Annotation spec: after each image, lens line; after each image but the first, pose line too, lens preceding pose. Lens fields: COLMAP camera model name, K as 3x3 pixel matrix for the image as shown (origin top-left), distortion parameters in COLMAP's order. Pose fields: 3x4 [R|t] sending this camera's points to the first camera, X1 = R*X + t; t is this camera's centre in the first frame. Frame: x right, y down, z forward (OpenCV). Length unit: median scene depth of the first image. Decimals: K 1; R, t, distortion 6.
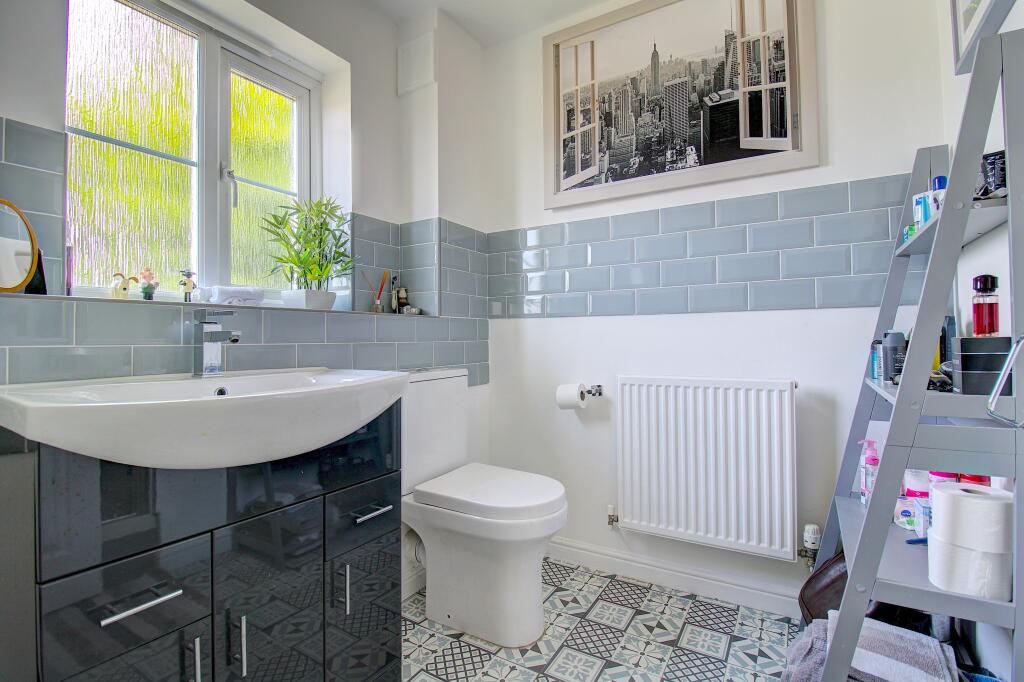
lens RADIAL K [[478.5, 0, 512.3], [0, 478.5, 340.2], [0, 0, 1]] dist [-0.003258, -0.000667]
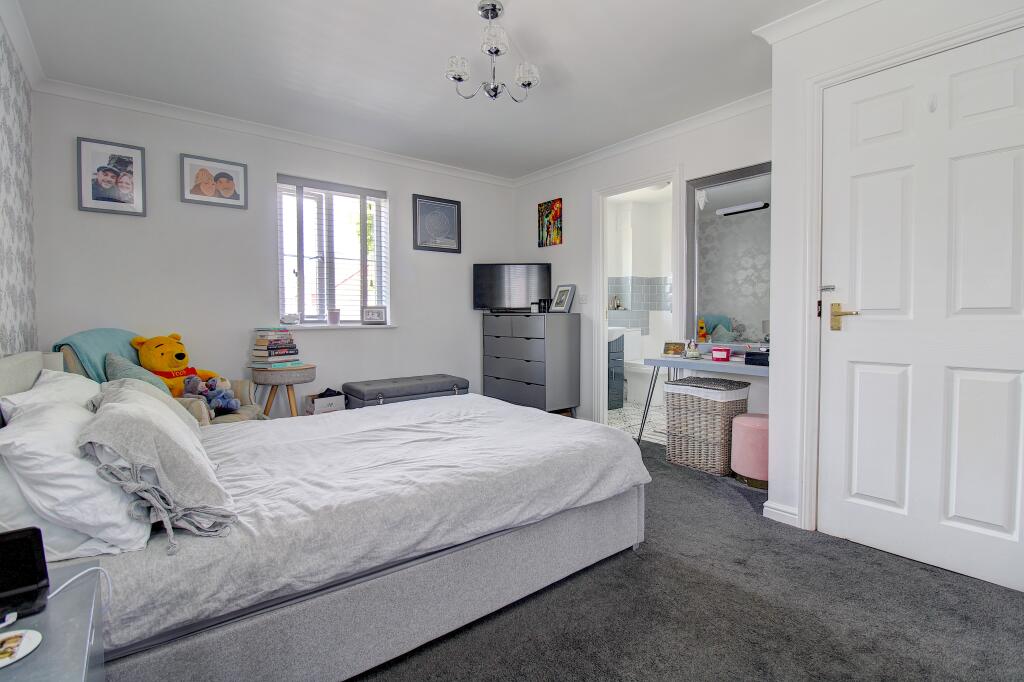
lens RADIAL K [[478.5, 0, 513.2], [0, 478.5, 338.6], [0, 0, 1]] dist [-0.003258, -0.000667]
pose [[0.933564, 0.023774, -0.357622, 0.214041], [-0.002747, 0.998243, 0.059189, -0.047645], [0.358401, -0.054275, 0.931989, -1.905098]]
